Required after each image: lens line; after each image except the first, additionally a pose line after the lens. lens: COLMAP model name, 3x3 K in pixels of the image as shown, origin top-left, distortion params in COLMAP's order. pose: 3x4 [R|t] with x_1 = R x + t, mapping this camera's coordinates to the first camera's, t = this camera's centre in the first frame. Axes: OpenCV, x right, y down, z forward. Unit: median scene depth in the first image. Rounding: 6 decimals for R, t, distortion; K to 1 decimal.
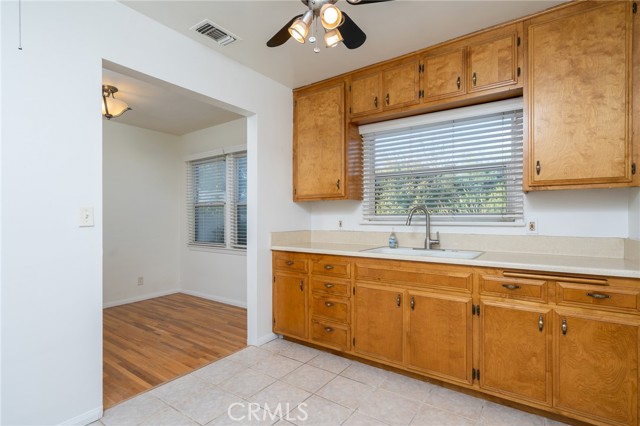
lens RADIAL K [[309.6, 0, 319.6], [0, 309.6, 216.0], [0, 0, 1]] dist [-0.000212, -0.000285]
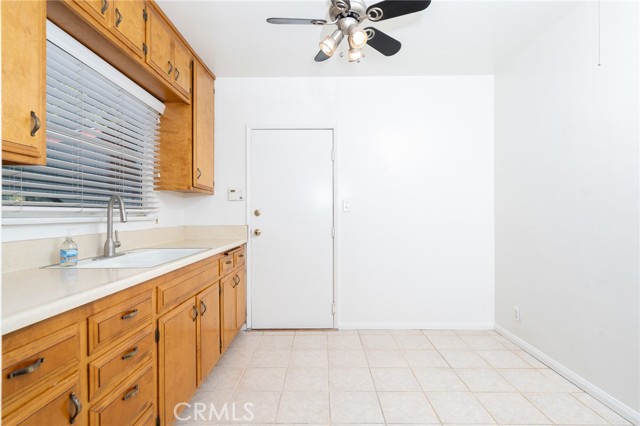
lens RADIAL K [[309.6, 0, 321.1], [0, 309.6, 214.6], [0, 0, 1]] dist [-0.000212, -0.000285]
pose [[-0.565193, 0.005356, 0.824941, -0.544700], [0.005828, 0.999980, -0.002499, 0.018515], [-0.824938, 0.003396, -0.565213, 1.076444]]
